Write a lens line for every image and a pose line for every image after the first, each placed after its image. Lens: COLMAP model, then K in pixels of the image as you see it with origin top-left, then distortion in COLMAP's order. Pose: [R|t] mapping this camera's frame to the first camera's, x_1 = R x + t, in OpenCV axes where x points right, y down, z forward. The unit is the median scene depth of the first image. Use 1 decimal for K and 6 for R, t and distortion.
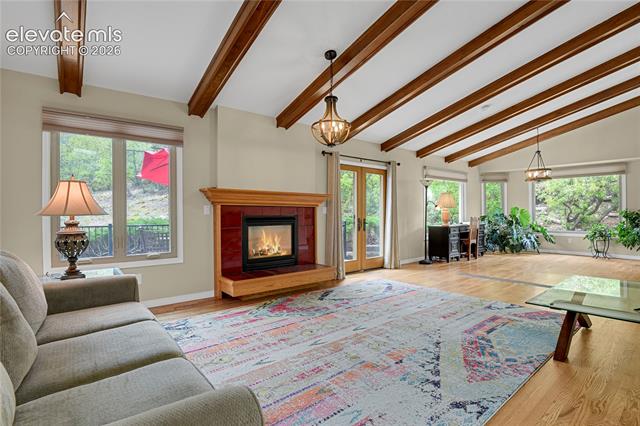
lens RADIAL K [[313.3, 0, 324.3], [0, 313.3, 215.0], [0, 0, 1]] dist [-0.017998, -0.002946]
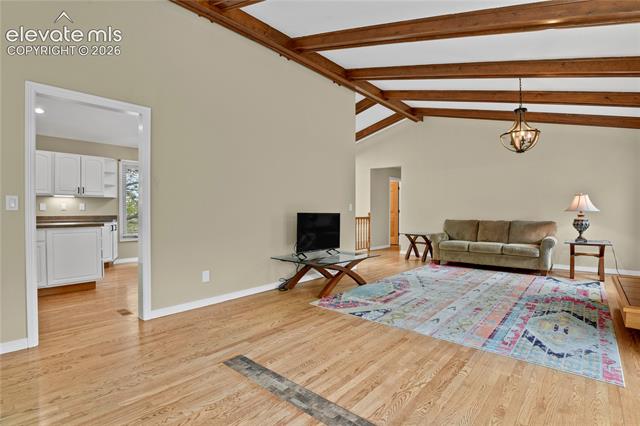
lens RADIAL K [[313.3, 0, 322.5], [0, 313.3, 211.2], [0, 0, 1]] dist [-0.017998, -0.002946]
pose [[-0.985119, 0.008101, -0.171681, 0.799358], [0.006319, 0.999920, 0.010920, -0.020590], [0.171756, 0.009672, -0.985092, 1.722891]]
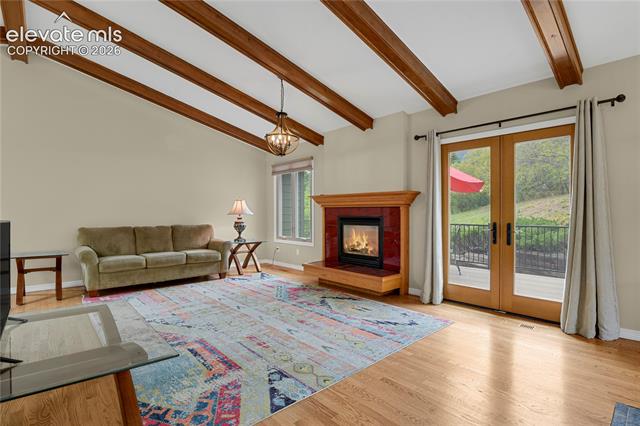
lens RADIAL K [[313.3, 0, 325.8], [0, 313.3, 216.1], [0, 0, 1]] dist [-0.017998, -0.002946]
pose [[0.055391, 0.014655, -0.998357, 1.019470], [-0.002987, 0.999890, 0.014512, -0.014185], [0.998460, 0.002178, 0.055429, 0.950177]]
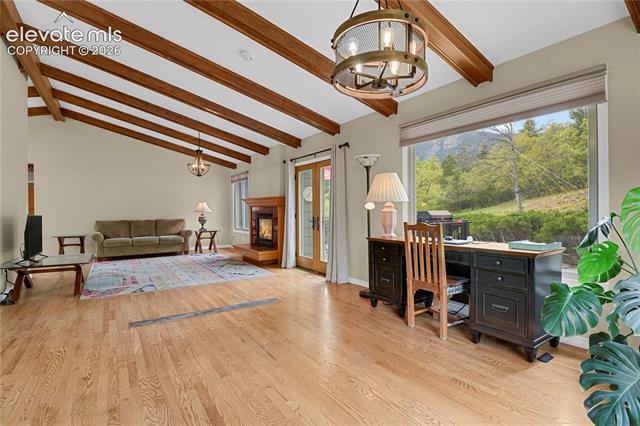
lens RADIAL K [[313.3, 0, 326.2], [0, 313.3, 213.0], [0, 0, 1]] dist [-0.017998, -0.002946]
pose [[-0.081751, 0.015278, -0.996536, 1.591410], [0.002928, 0.999882, 0.015089, -0.022064], [0.996648, -0.001685, -0.081786, 1.657782]]
